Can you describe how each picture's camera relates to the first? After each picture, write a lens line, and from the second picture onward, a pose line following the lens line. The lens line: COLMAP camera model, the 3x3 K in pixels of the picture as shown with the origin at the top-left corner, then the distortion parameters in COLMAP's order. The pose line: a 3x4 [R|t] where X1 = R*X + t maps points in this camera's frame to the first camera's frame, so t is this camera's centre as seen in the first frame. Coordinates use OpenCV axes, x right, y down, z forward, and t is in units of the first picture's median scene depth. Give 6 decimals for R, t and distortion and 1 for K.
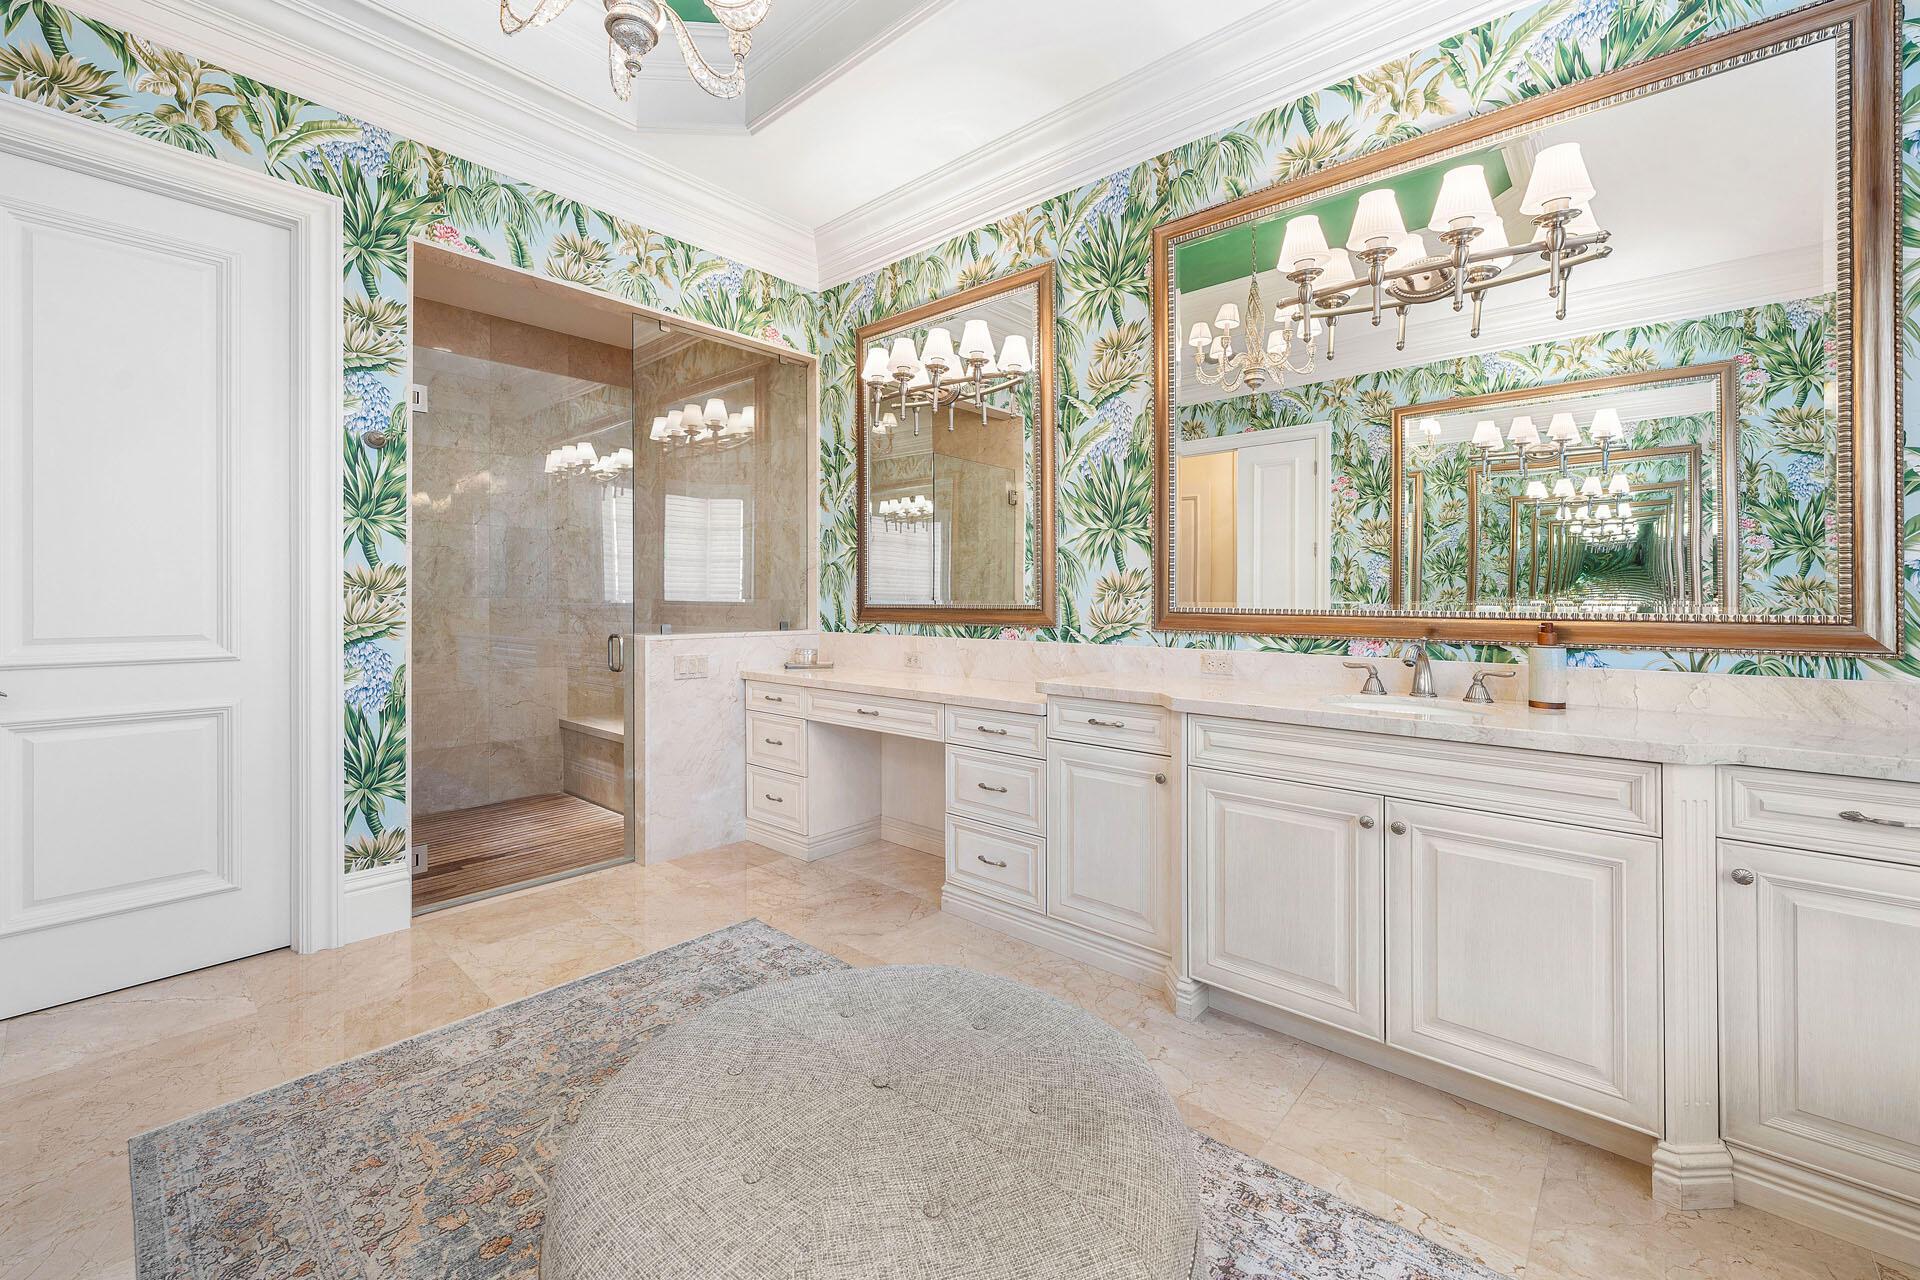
lens RADIAL K [[769.6, 0, 967.4], [0, 769.6, 595.8], [0, 0, 1]] dist [0.000801, 0.009814]
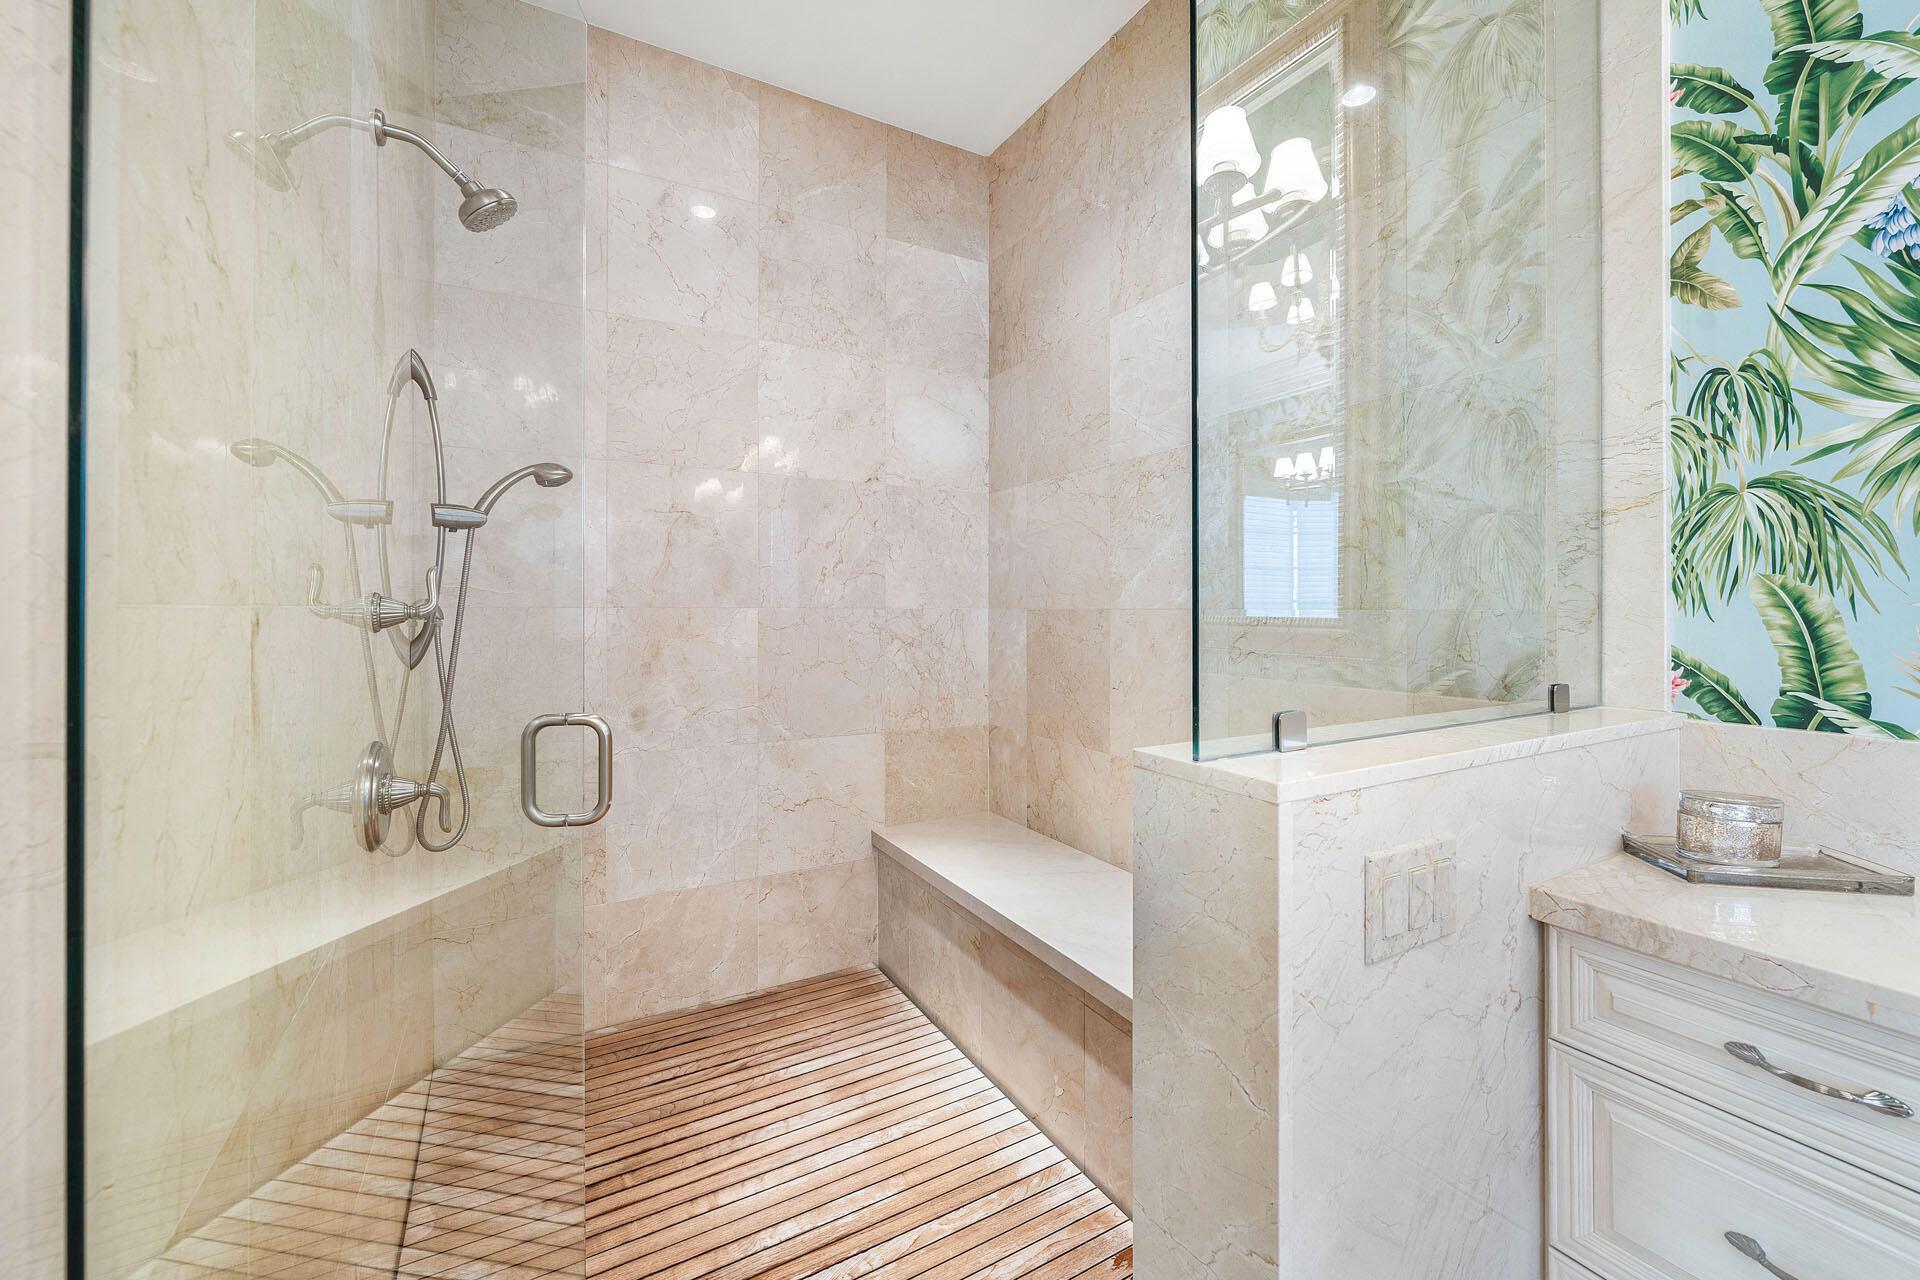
lens RADIAL K [[769.6, 0, 967.4], [0, 769.6, 595.8], [0, 0, 1]] dist [0.000801, 0.009814]
pose [[0.942196, -0.007601, -0.334976, -0.324785], [0.002781, 0.999886, -0.014868, 0.002678], [0.335051, 0.013078, 0.942109, 0.583550]]
